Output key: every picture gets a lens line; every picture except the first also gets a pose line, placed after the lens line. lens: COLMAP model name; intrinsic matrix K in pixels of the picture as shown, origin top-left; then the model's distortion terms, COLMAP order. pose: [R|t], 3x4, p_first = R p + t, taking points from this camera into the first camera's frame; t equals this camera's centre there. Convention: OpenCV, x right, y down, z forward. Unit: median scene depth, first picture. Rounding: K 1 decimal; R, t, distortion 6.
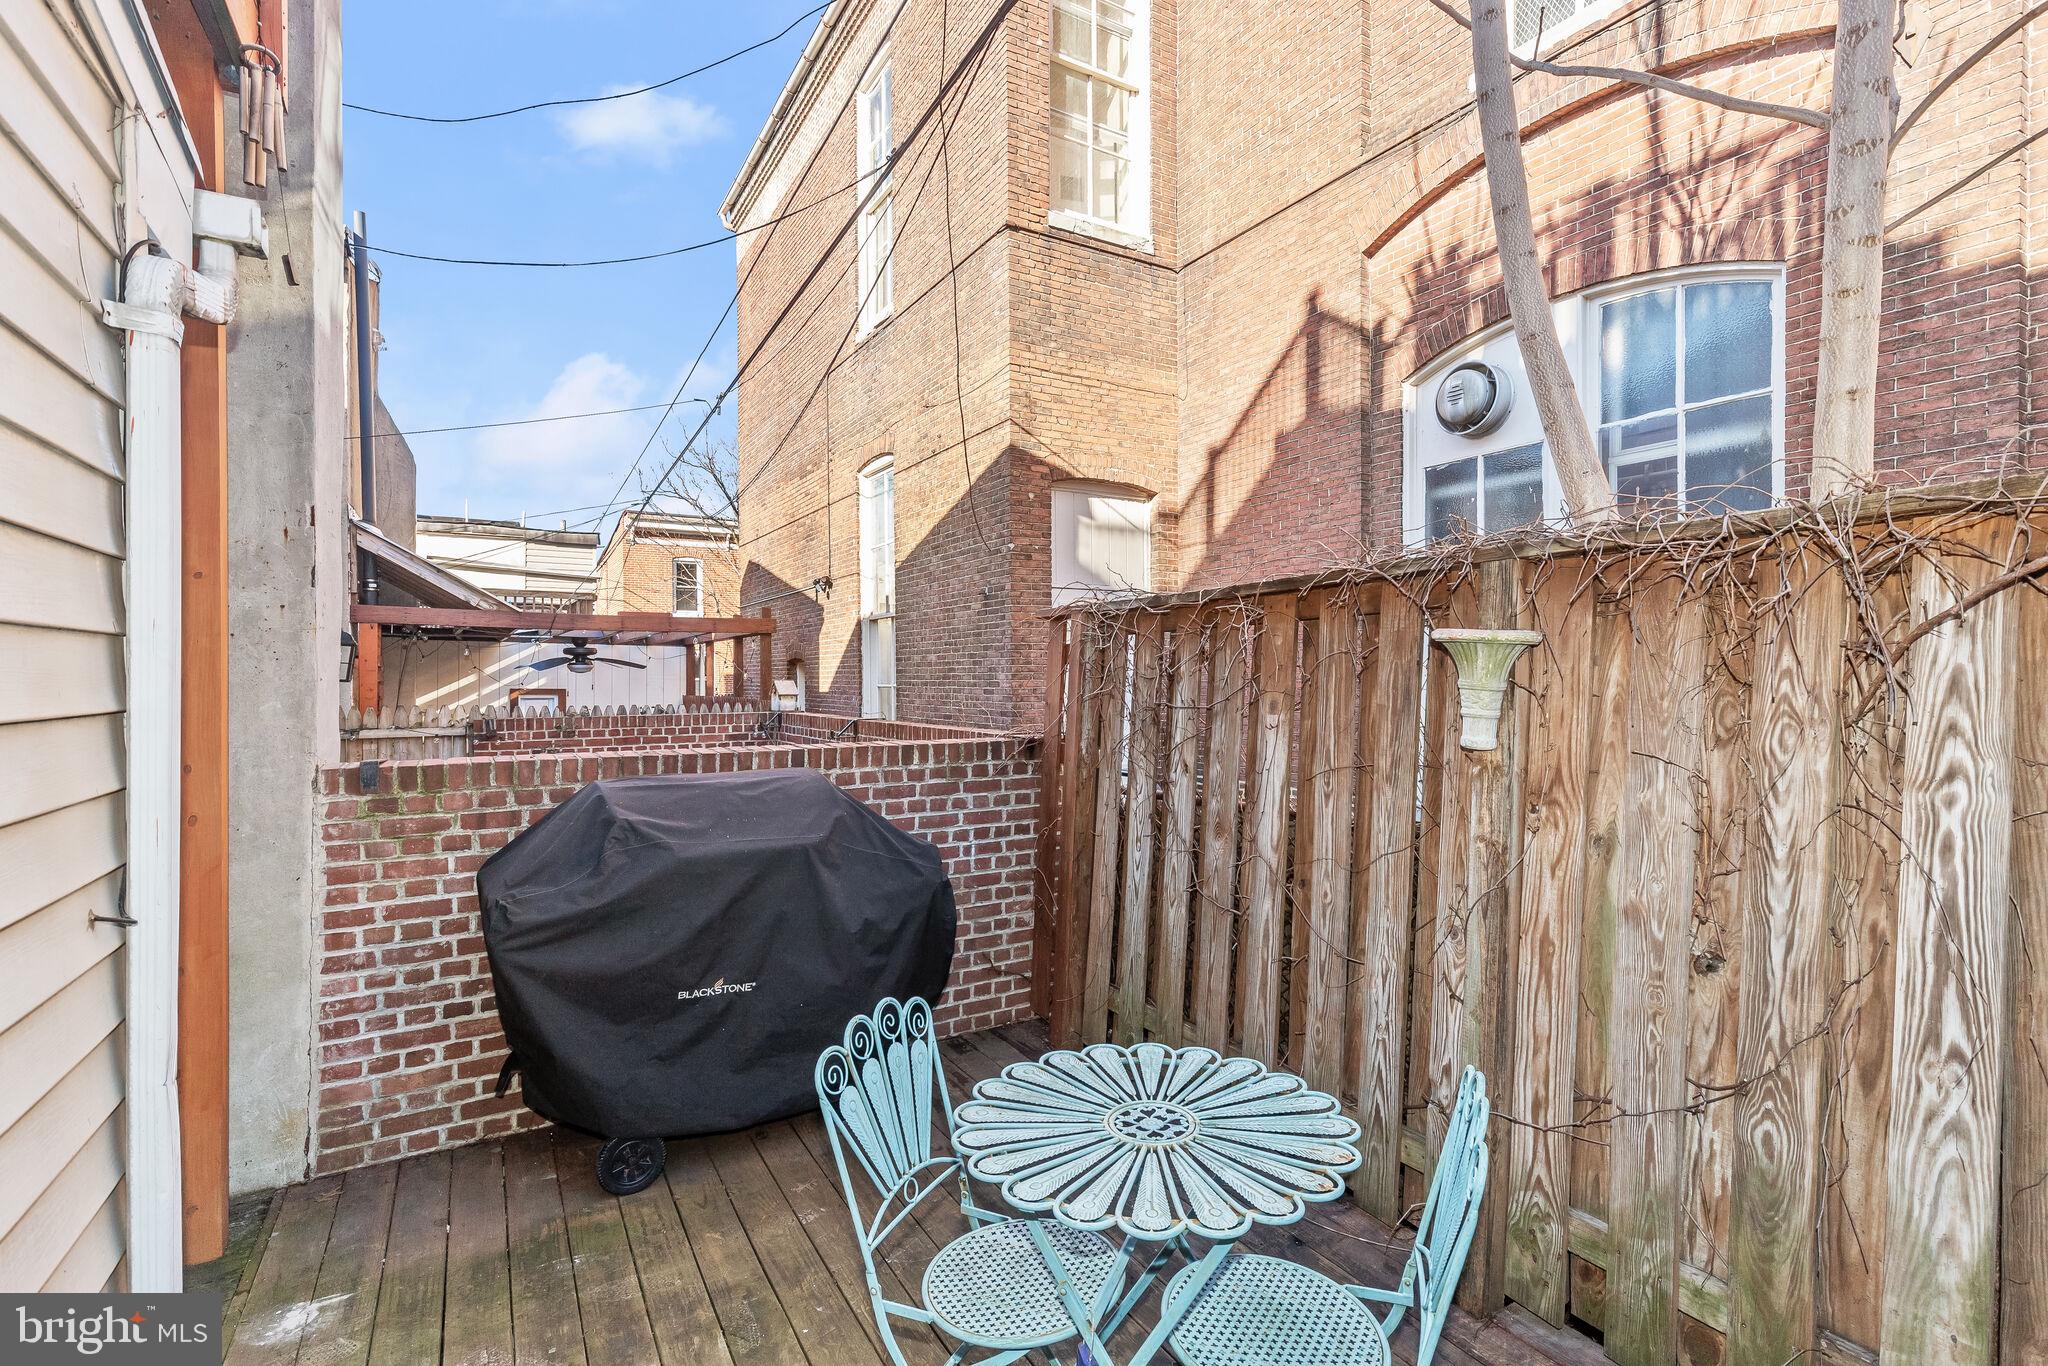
lens RADIAL K [[932.4, 0, 1024.8], [0, 932.4, 678.3], [0, 0, 1]] dist [-0.000415, -0.000188]
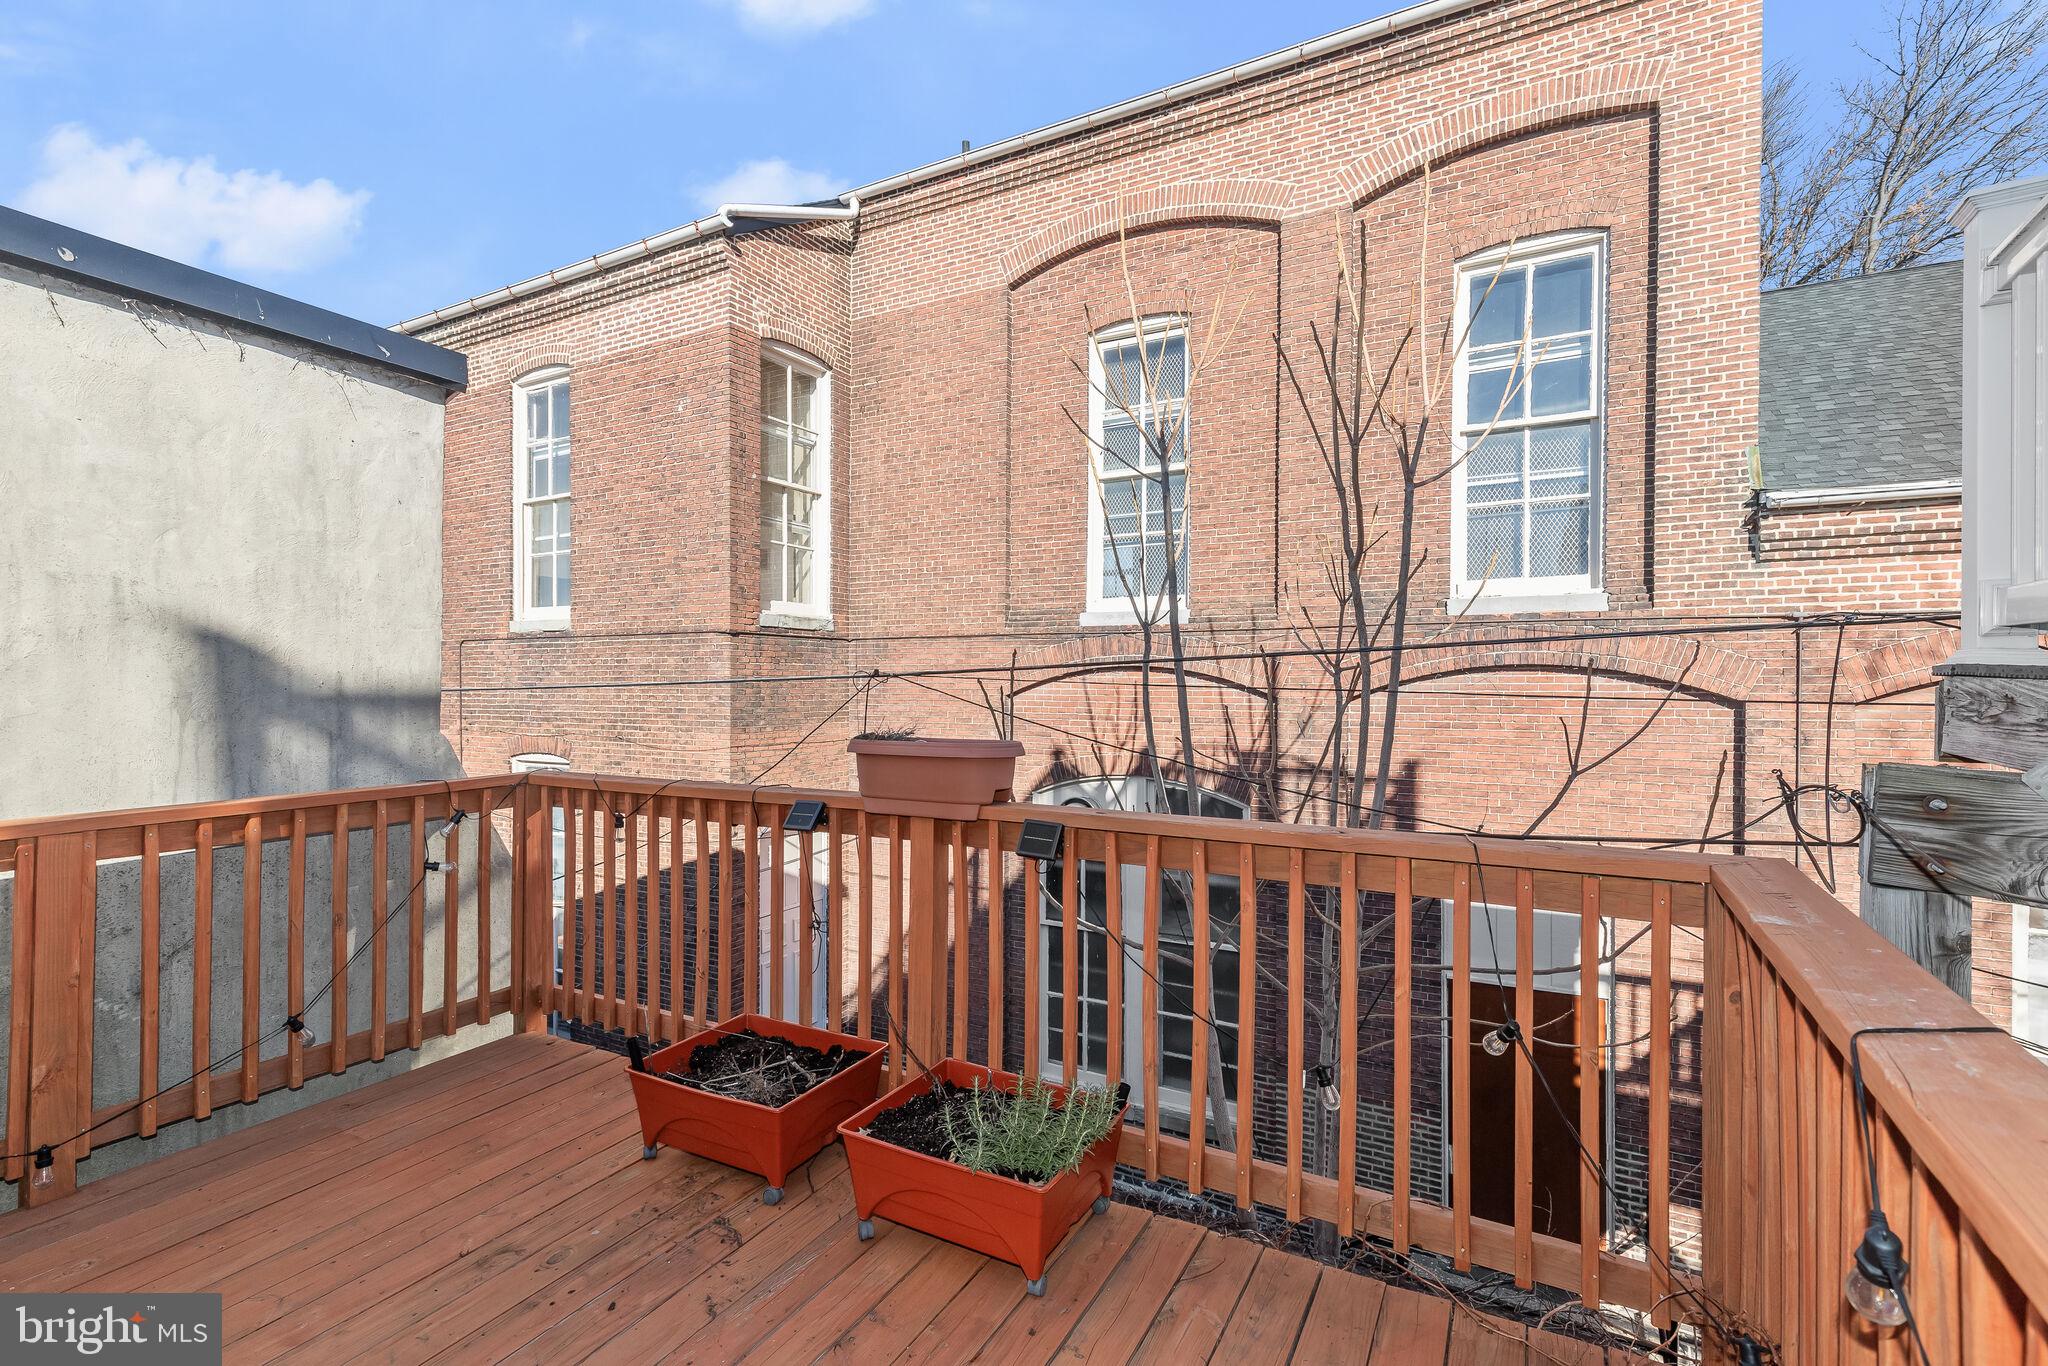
lens RADIAL K [[932.4, 0, 1022.7], [0, 932.4, 680.4], [0, 0, 1]] dist [-0.000415, -0.000188]
pose [[0.858160, 0.001053, 0.513381, -0.289201], [-0.000566, 0.999999, -0.001104, -0.398785], [-0.513382, 0.000657, 0.858160, -0.196068]]
